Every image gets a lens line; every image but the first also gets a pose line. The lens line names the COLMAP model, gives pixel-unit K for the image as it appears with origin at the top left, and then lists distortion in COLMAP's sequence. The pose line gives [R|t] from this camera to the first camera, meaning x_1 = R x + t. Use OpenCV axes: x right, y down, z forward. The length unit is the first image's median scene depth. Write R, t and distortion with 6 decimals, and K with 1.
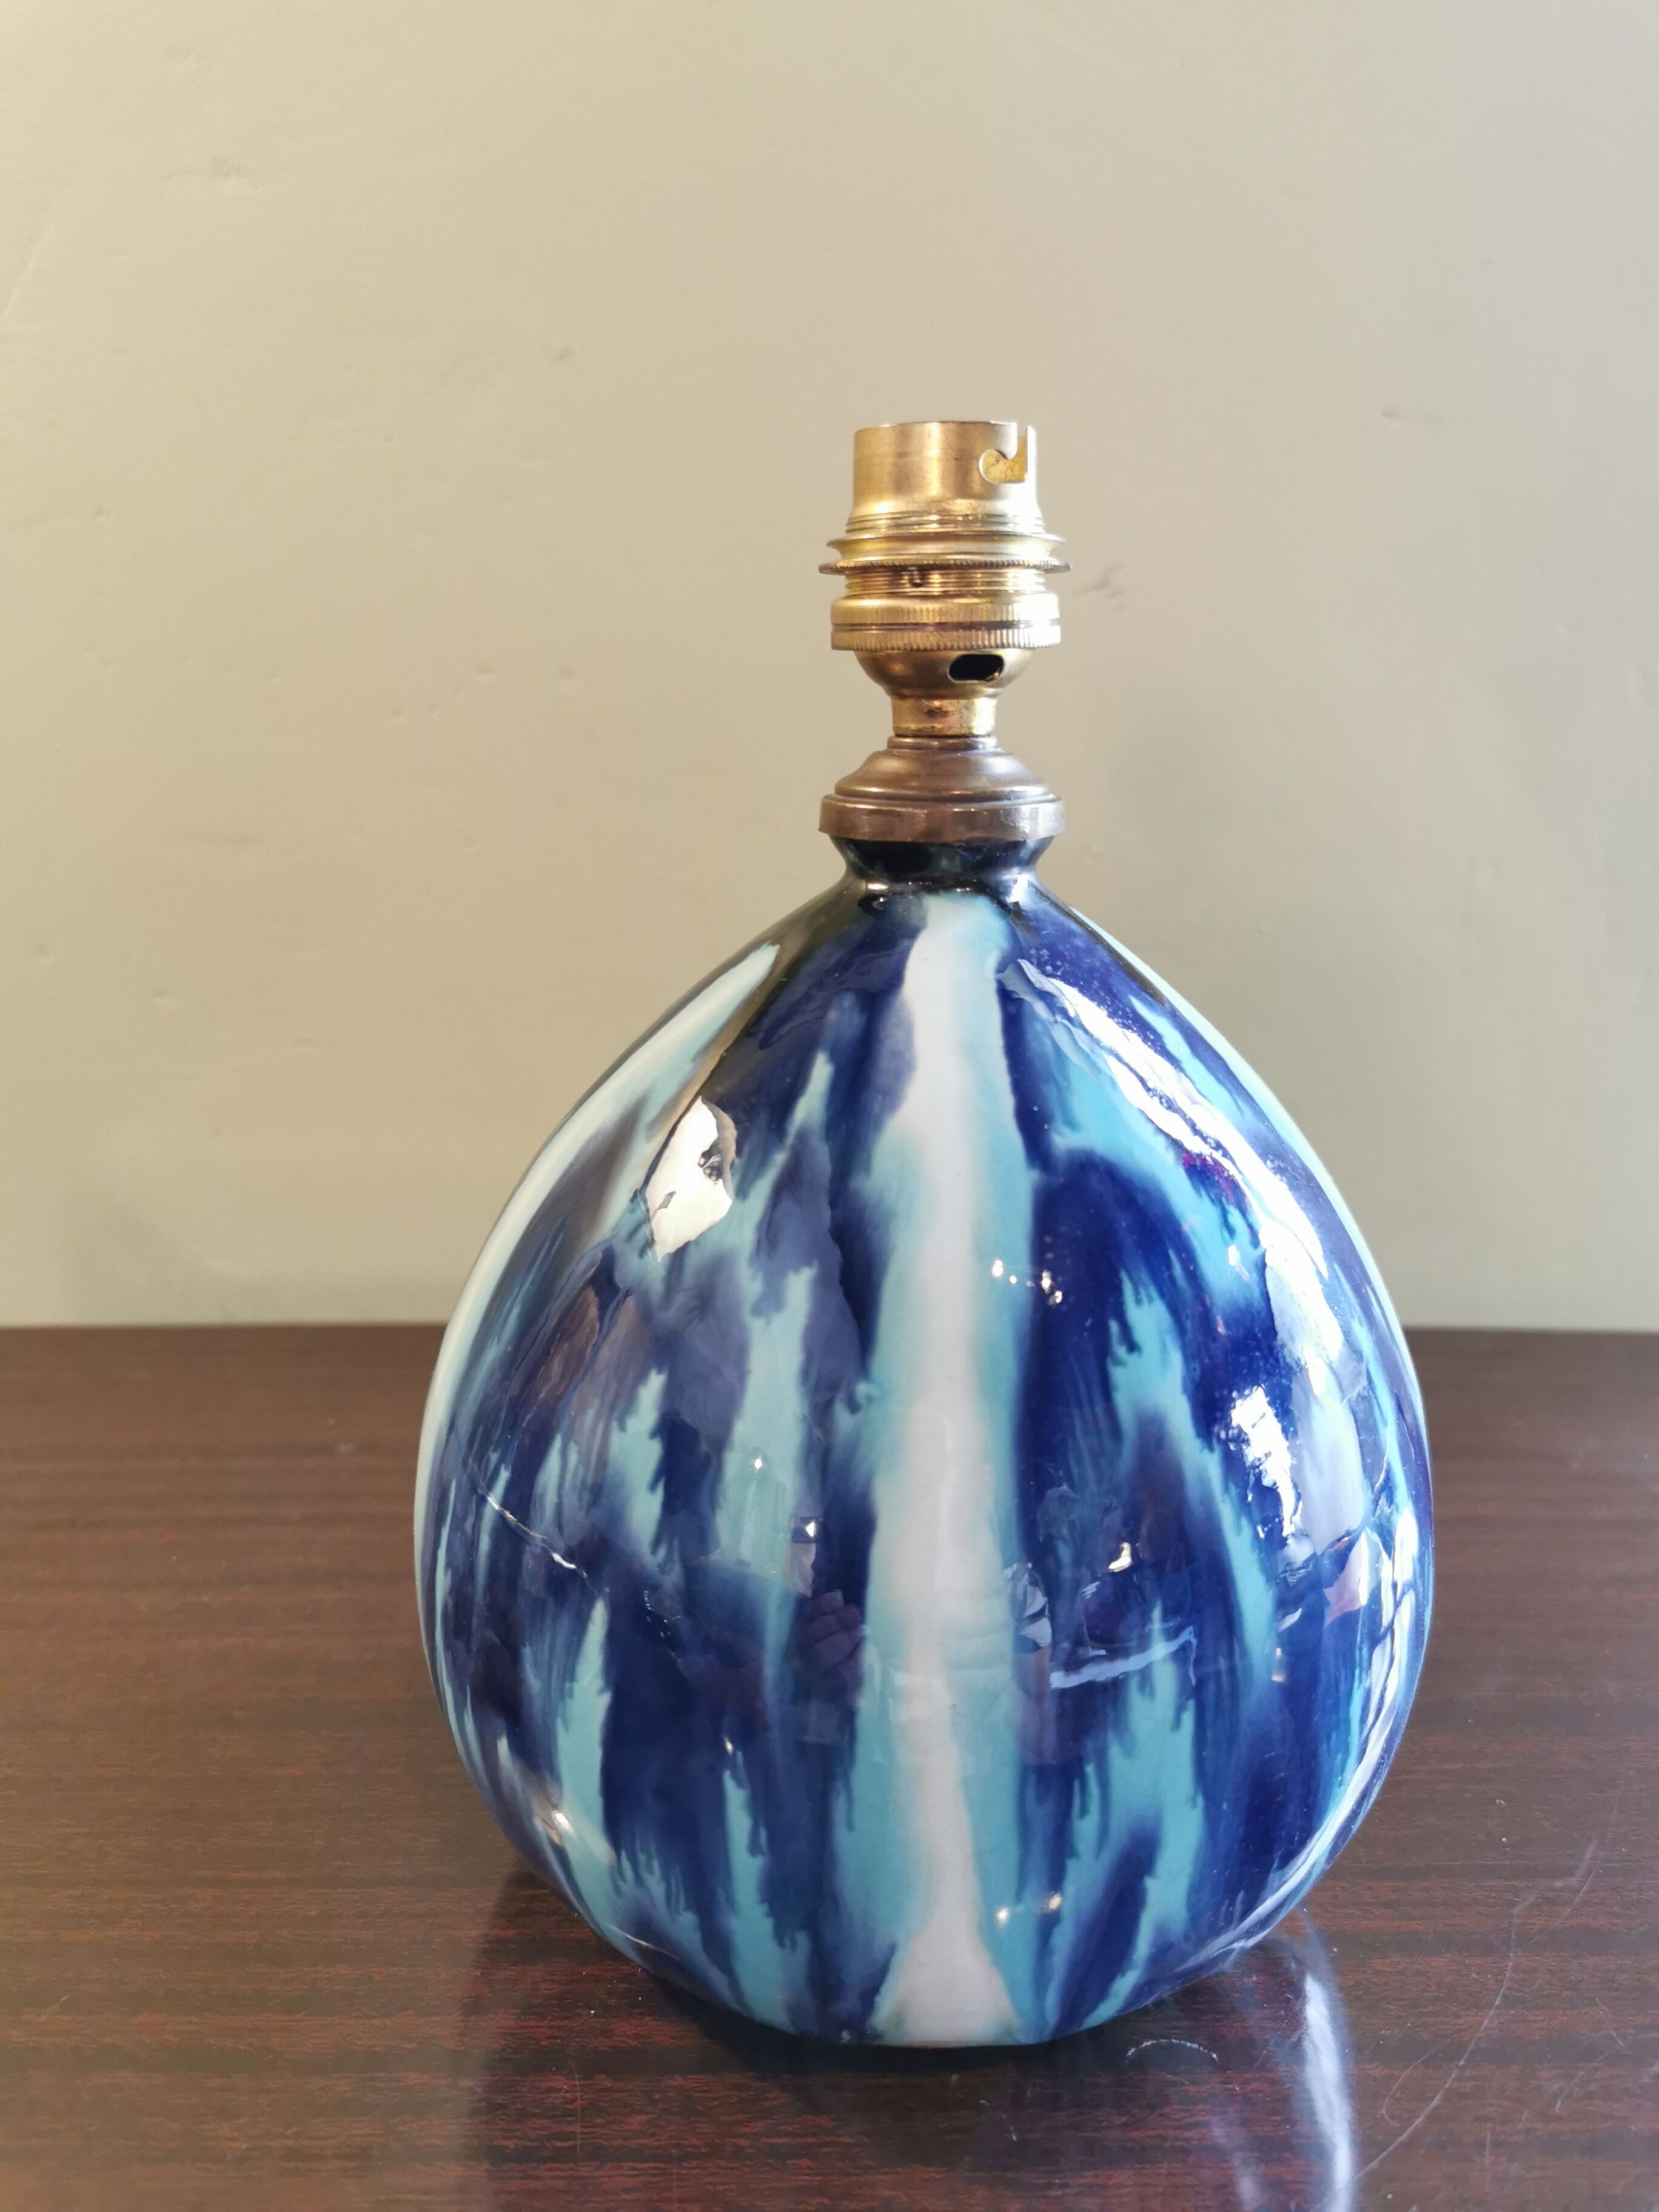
lens RADIAL K [[1725.4, 0, 829.5], [0, 1725.4, 1106.0], [0, 0, 1]] dist [0.007064, -0.038976]
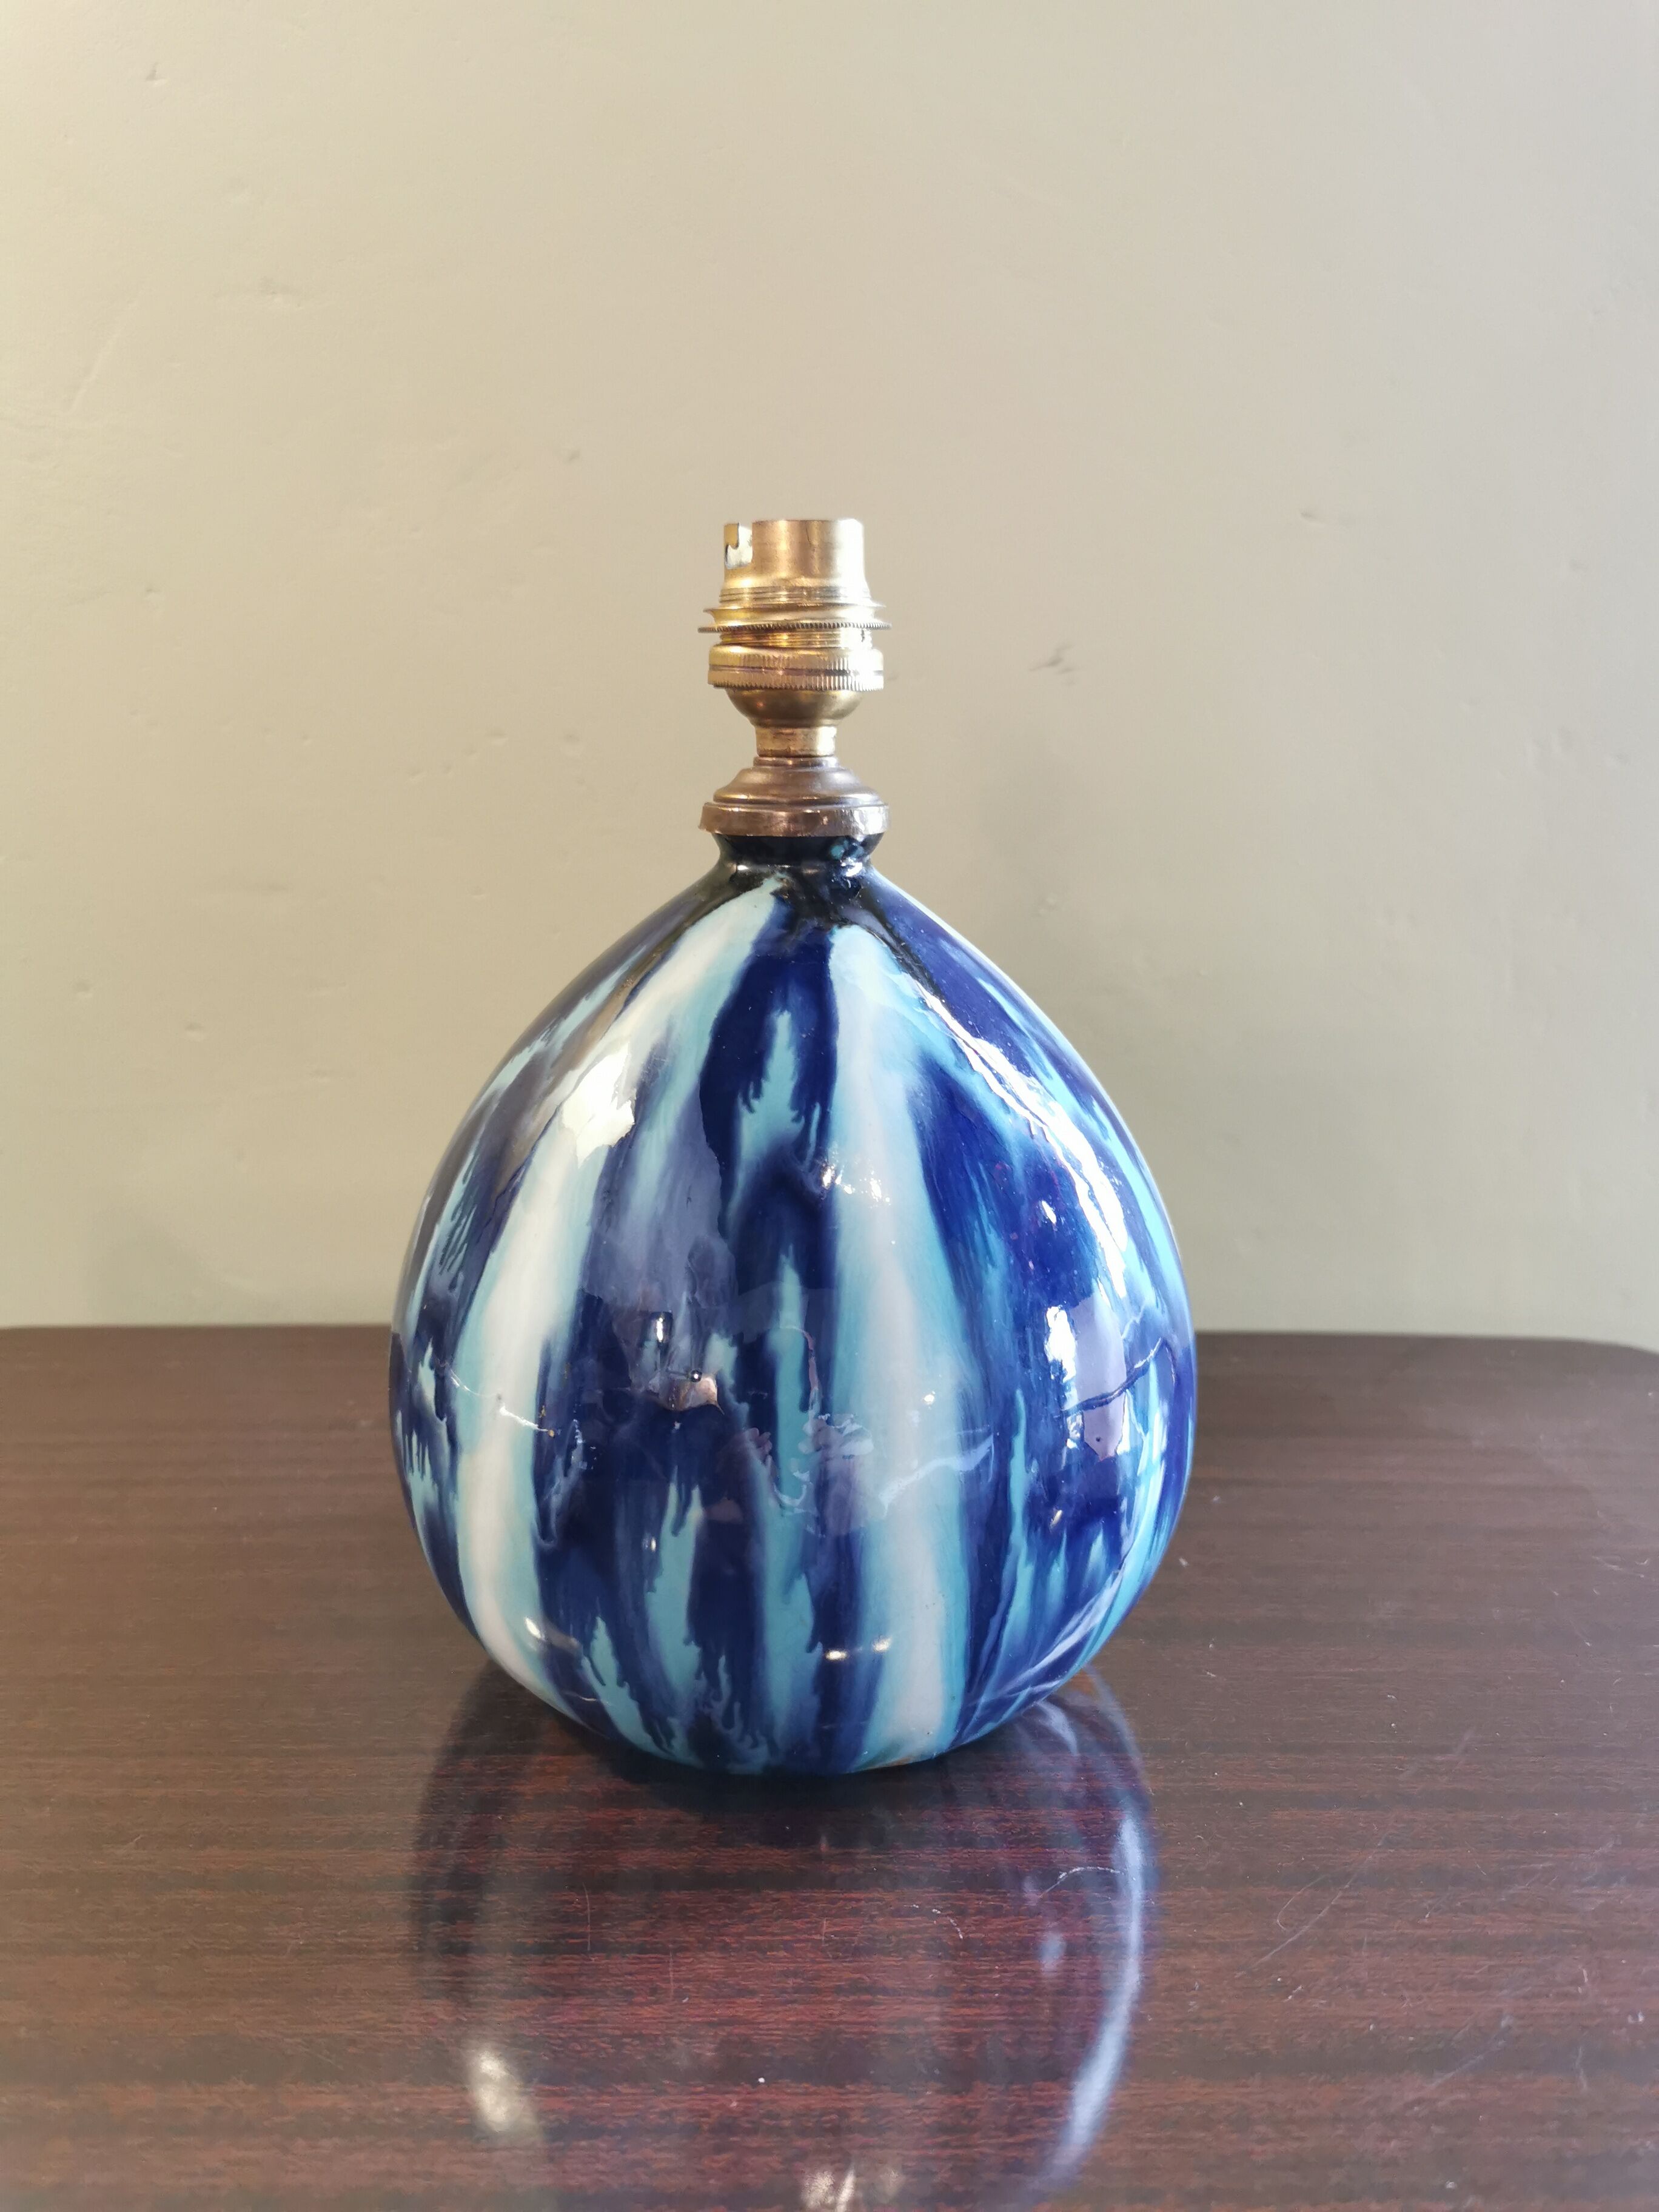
lens RADIAL K [[1725.4, 0, 829.5], [0, 1725.4, 1106.0], [0, 0, 1]] dist [0.007064, -0.038976]
pose [[0.999889, 0.005209, 0.013930, -0.001620], [-0.004416, 0.998399, -0.056398, 0.096375], [-0.014202, 0.056330, 0.998311, -0.193464]]
